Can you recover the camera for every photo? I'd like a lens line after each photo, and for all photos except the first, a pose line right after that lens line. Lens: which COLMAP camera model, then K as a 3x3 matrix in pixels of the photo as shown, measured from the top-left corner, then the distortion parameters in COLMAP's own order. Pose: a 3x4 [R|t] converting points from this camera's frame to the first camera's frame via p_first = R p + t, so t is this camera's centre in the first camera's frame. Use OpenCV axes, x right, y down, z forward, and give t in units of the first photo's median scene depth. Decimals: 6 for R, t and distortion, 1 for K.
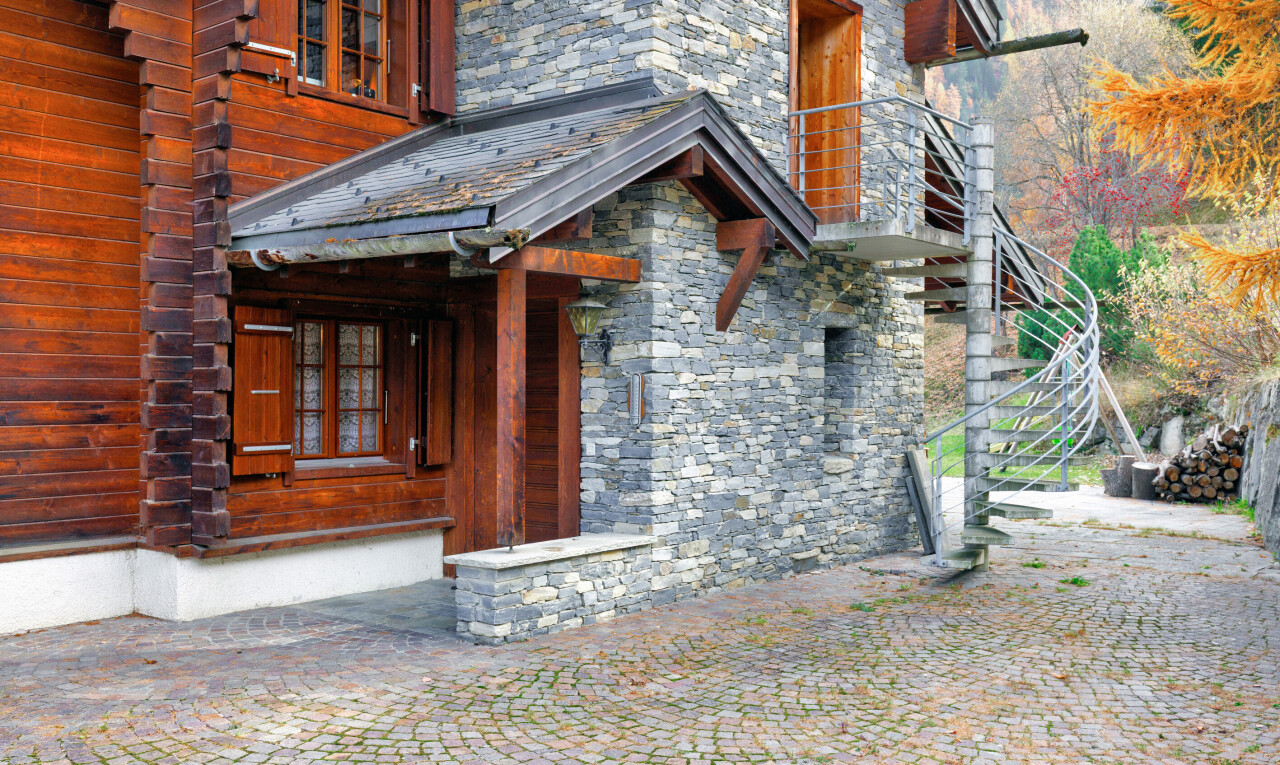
lens RADIAL K [[1222.0, 0, 640.8], [0, 1222.0, 385.4], [0, 0, 1]] dist [0.012987, 0.000000]
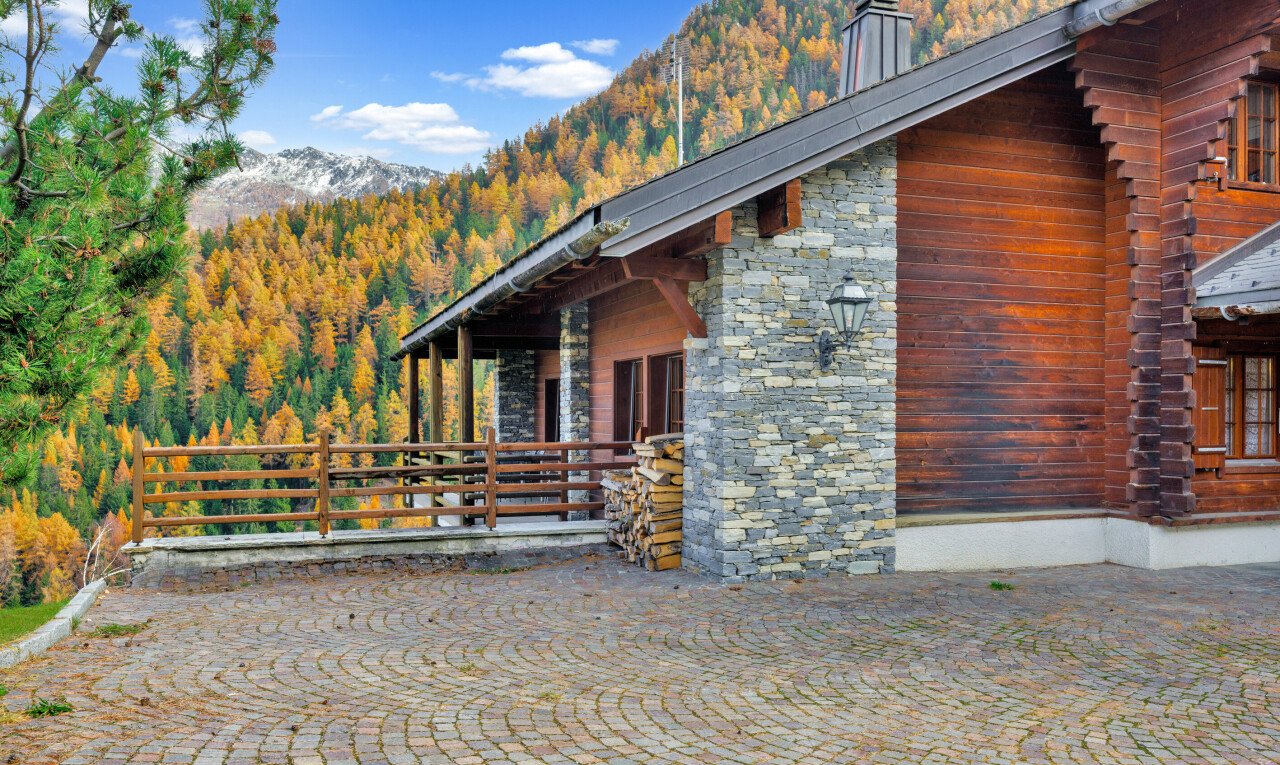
lens RADIAL K [[985.1, 0, 637.7], [0, 985.1, 407.0], [0, 0, 1]] dist [-0.001240, -0.004247]
pose [[0.843301, -0.001747, -0.537438, -0.265626], [0.001895, 0.999998, -0.000277, 0.002731], [0.537438, -0.000785, 0.843303, -0.287977]]
